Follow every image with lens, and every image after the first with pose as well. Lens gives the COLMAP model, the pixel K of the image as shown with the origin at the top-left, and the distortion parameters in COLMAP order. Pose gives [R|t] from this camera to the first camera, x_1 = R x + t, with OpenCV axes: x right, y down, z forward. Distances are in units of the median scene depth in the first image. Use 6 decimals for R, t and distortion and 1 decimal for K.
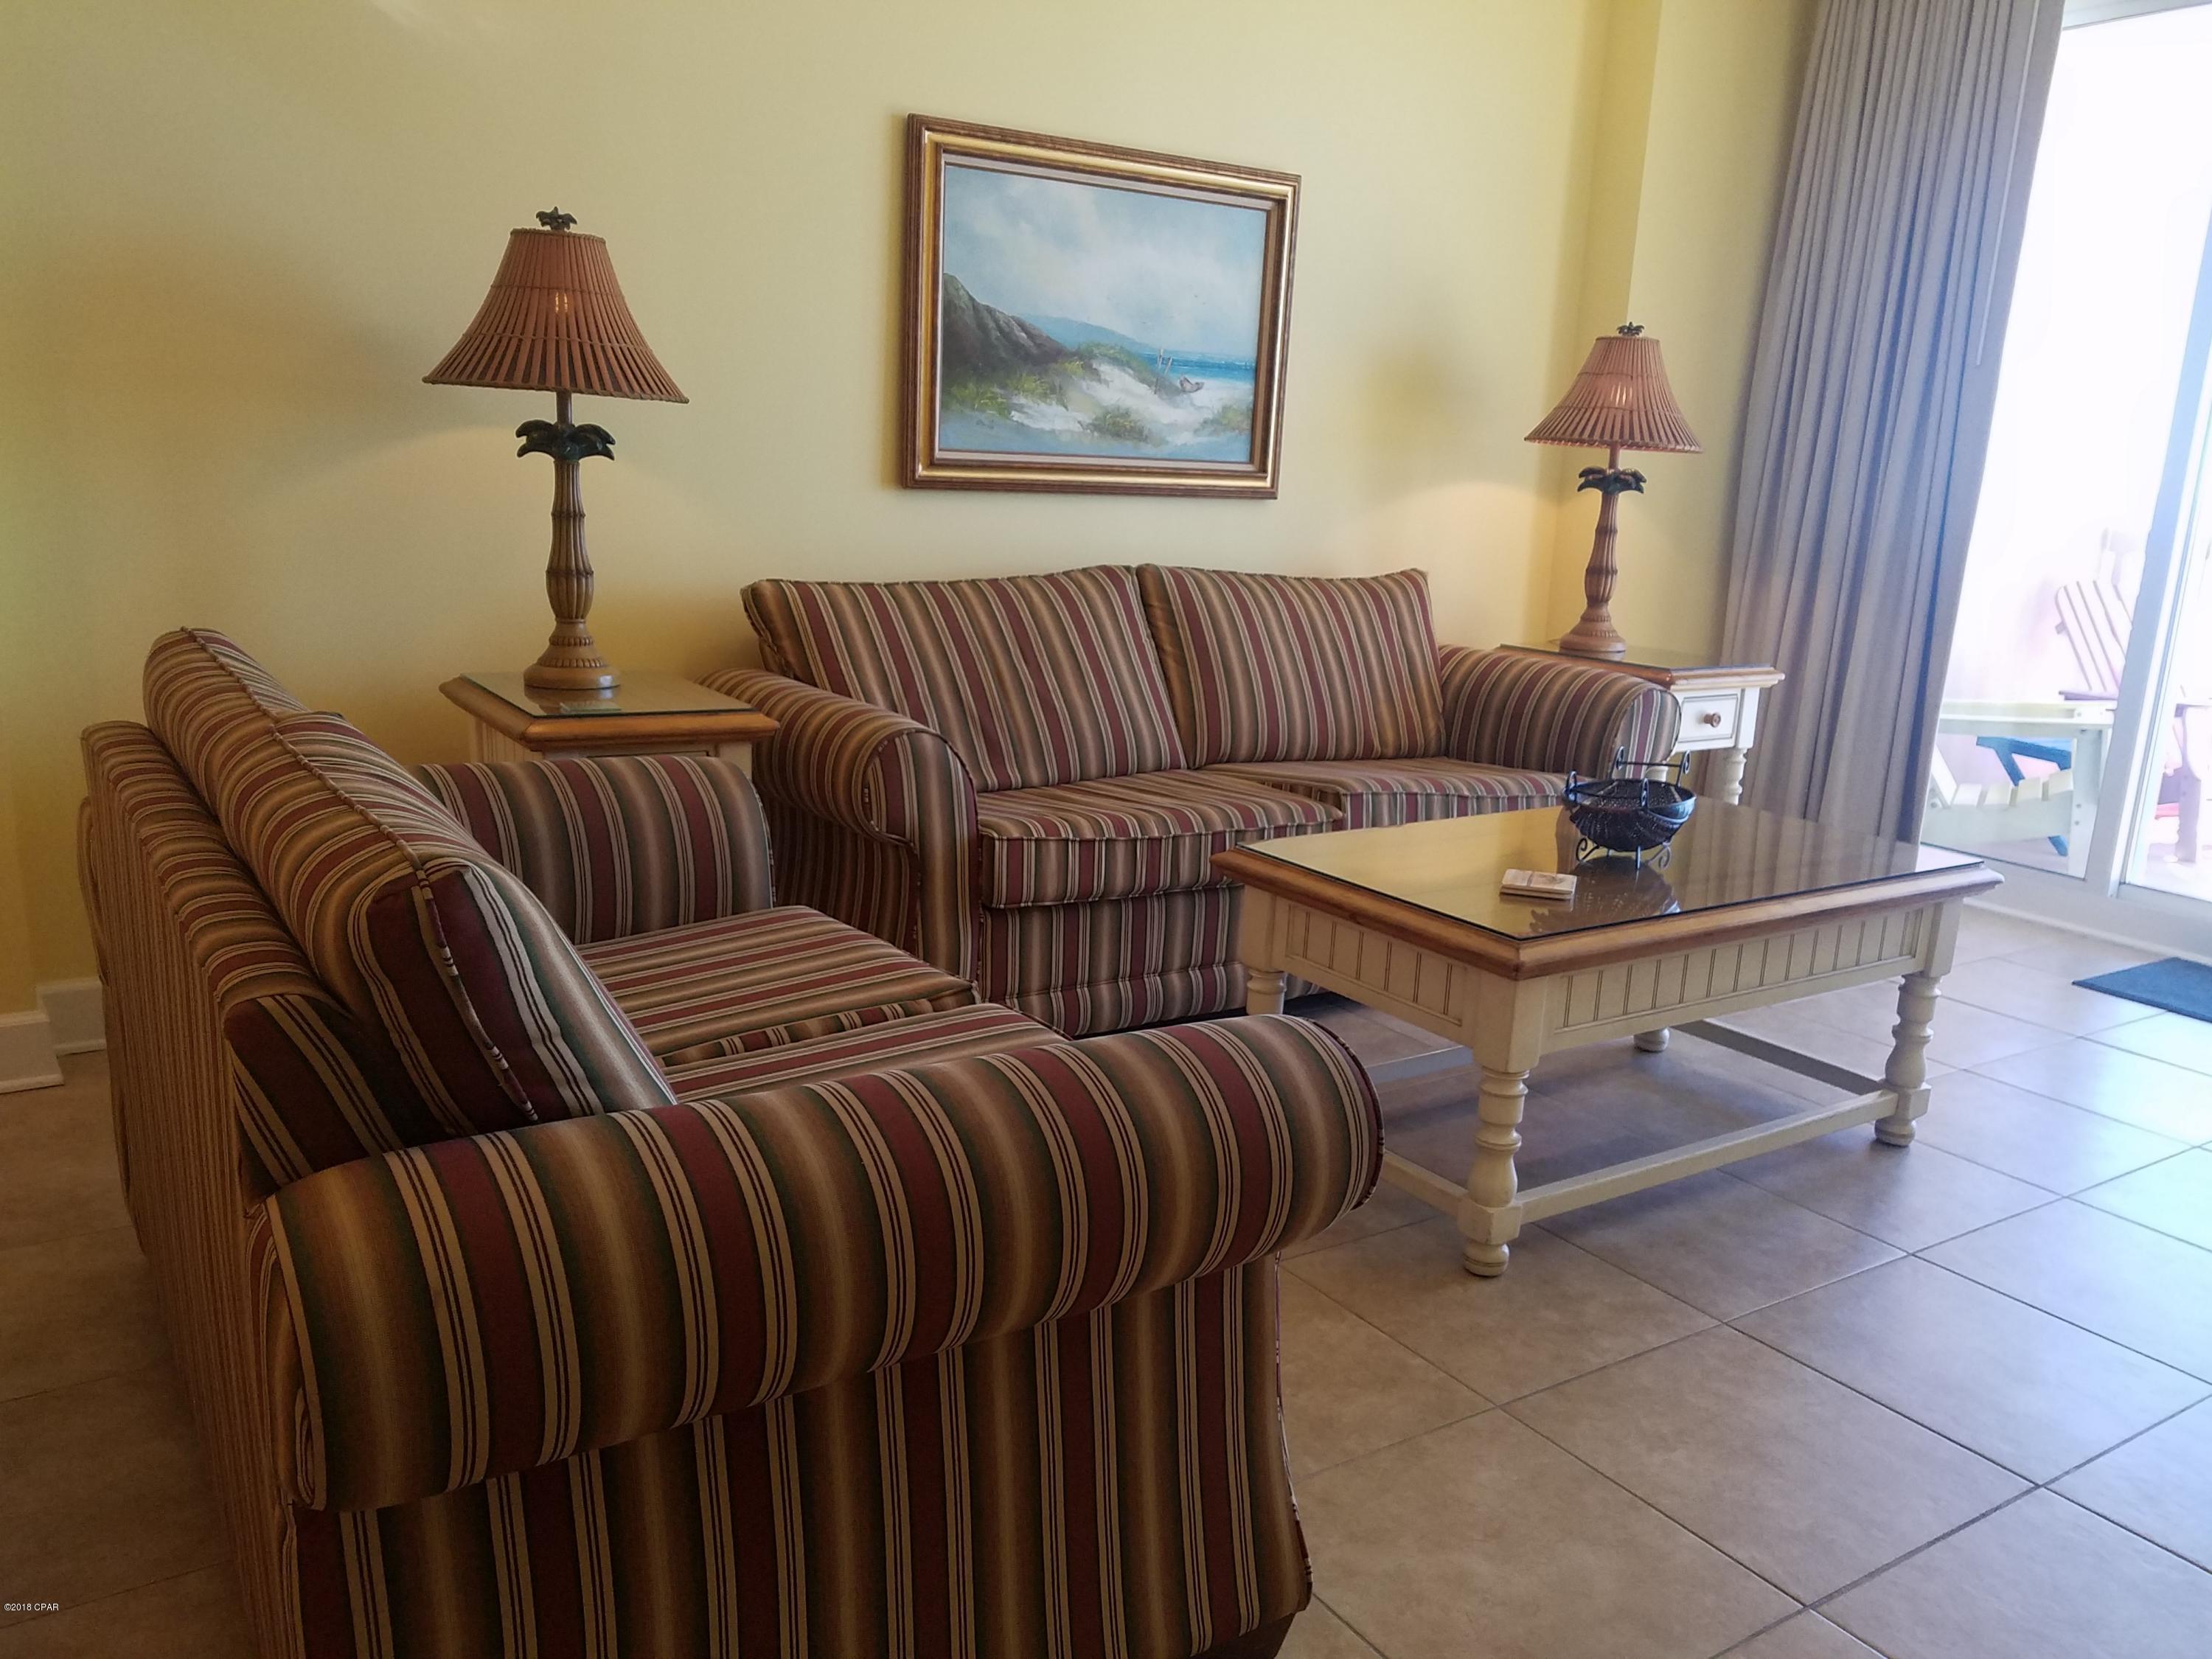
lens RADIAL K [[1701.5, 0, 1106.0], [0, 1701.5, 829.5], [0, 0, 1]] dist [0.007587, -0.000943]
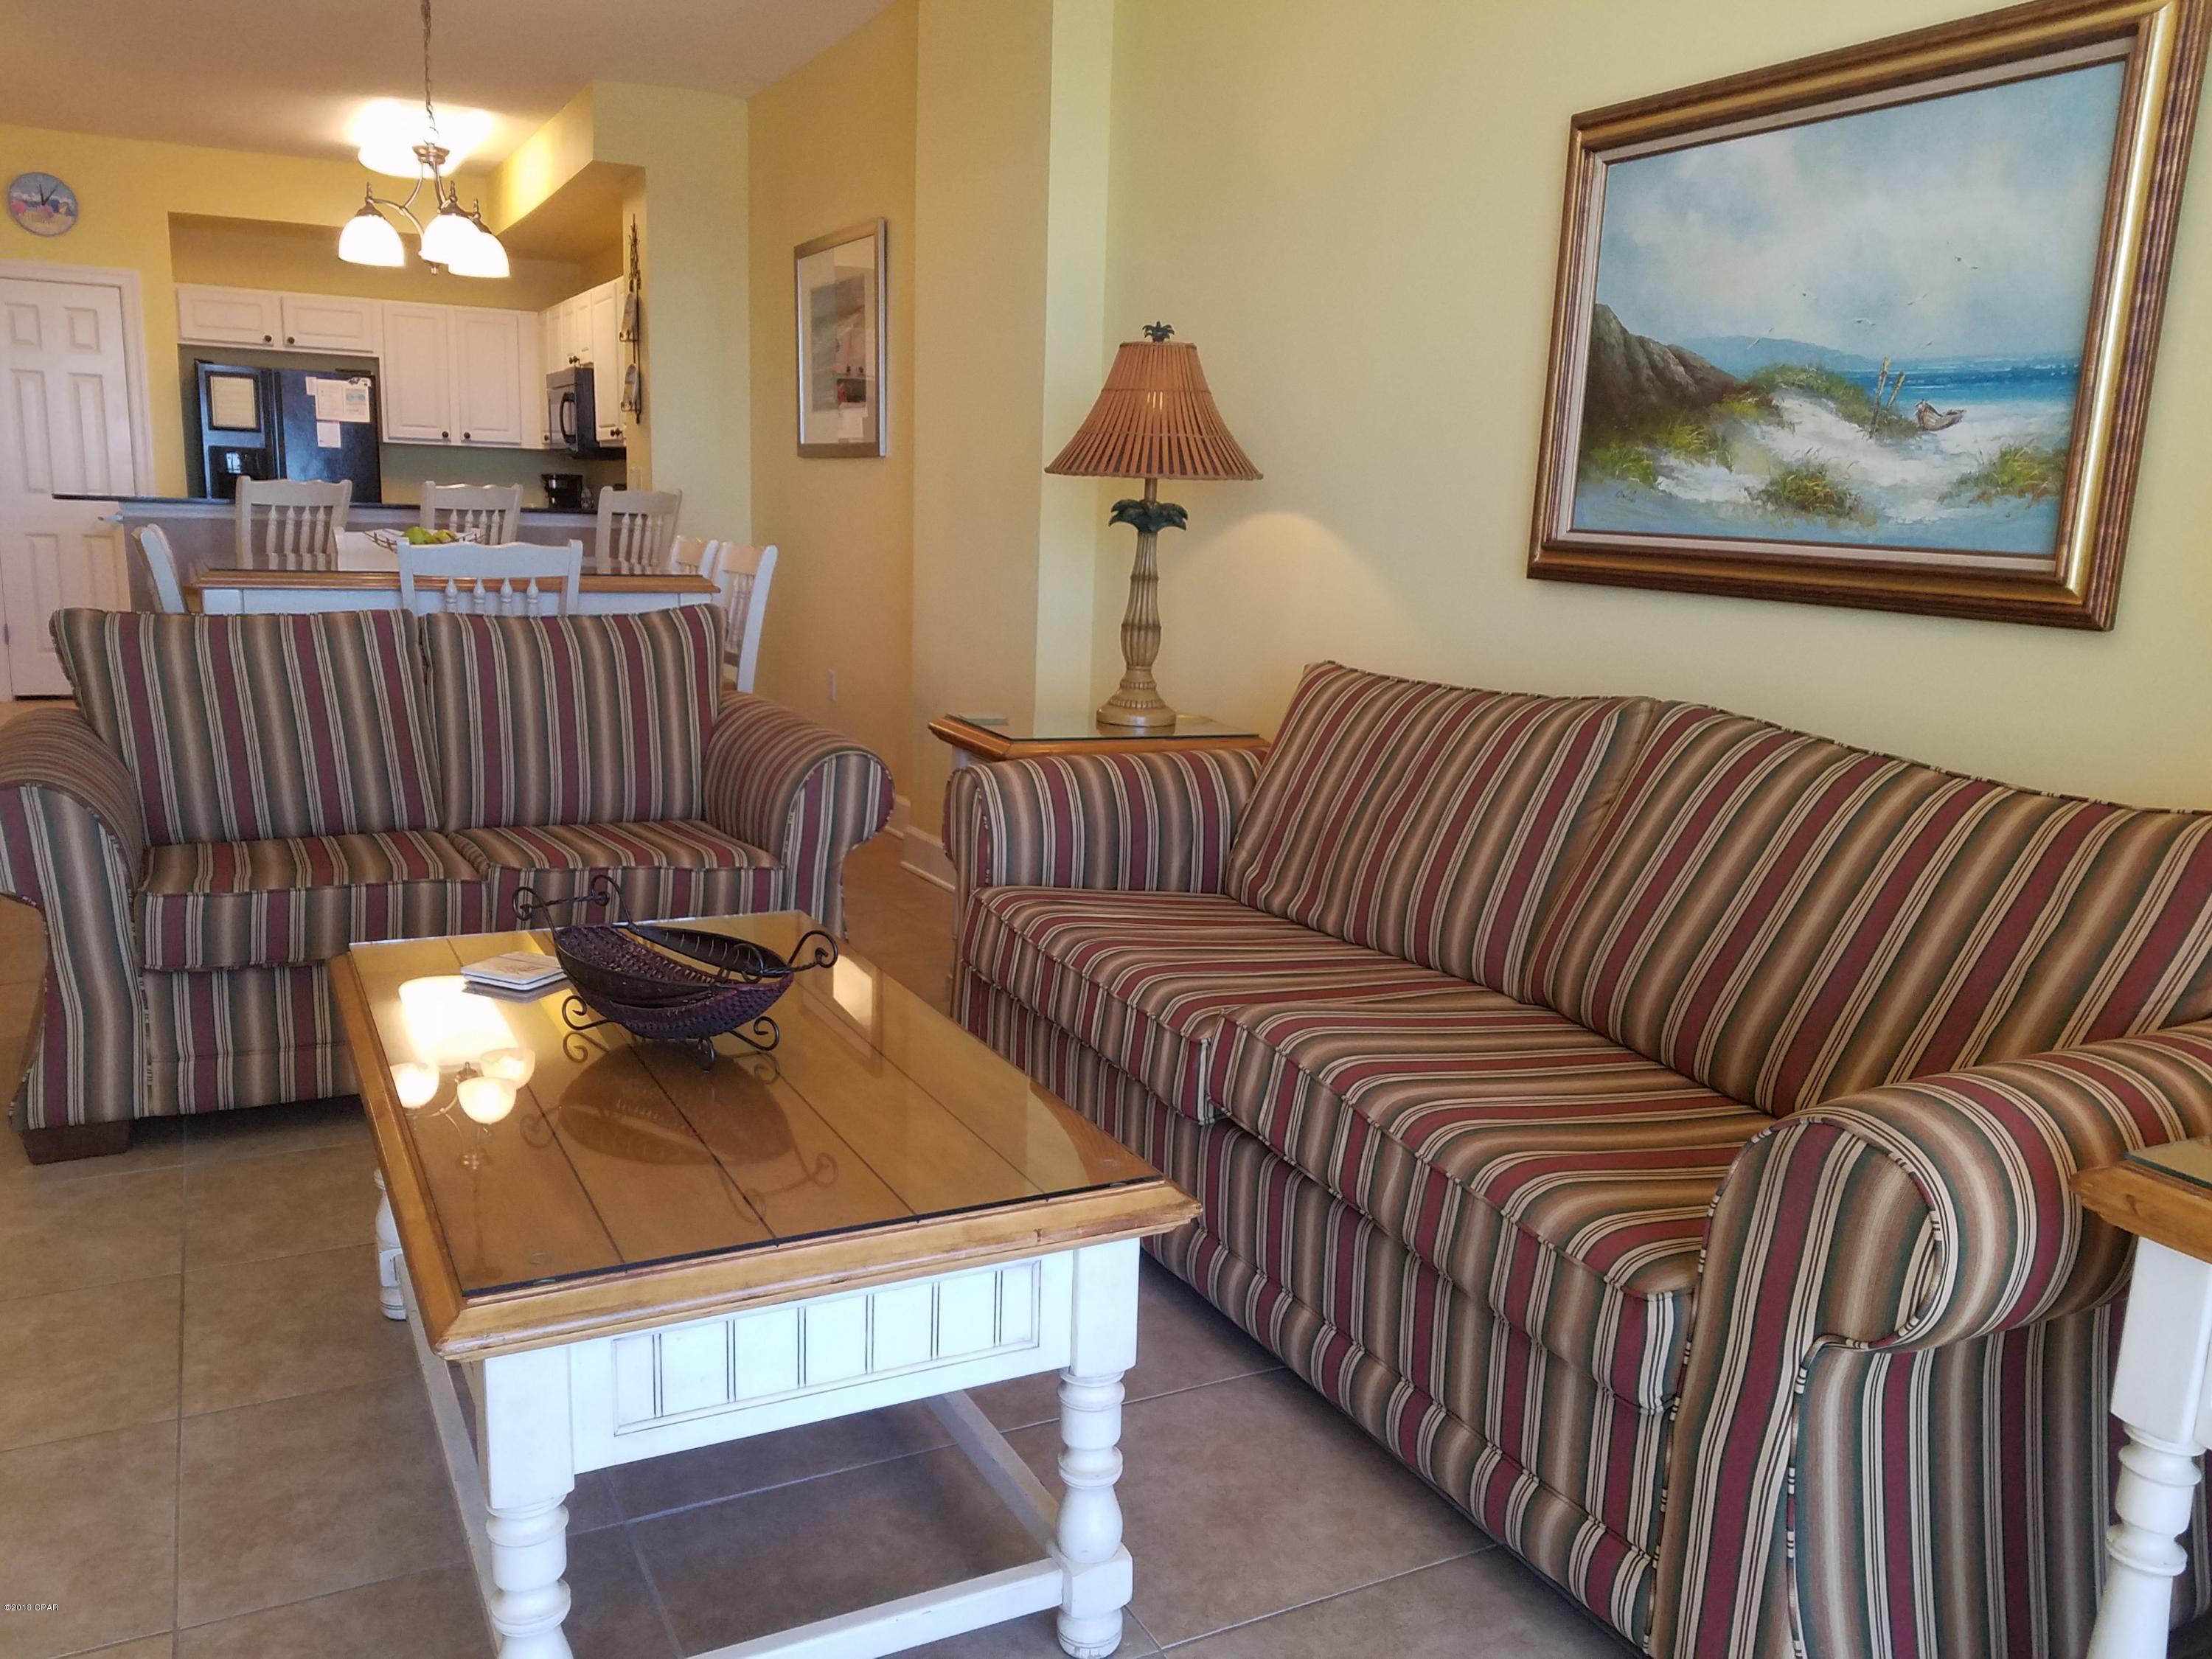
lens RADIAL K [[1700.5, 0, 1106.0], [0, 1700.5, 829.5], [0, 0, 1]] dist [-0.004688, 0.002195]
pose [[-0.073266, 0.149766, -0.986003, 0.679566], [-0.253692, 0.953340, 0.163655, -0.160841], [0.964506, 0.262132, -0.031853, 0.828832]]
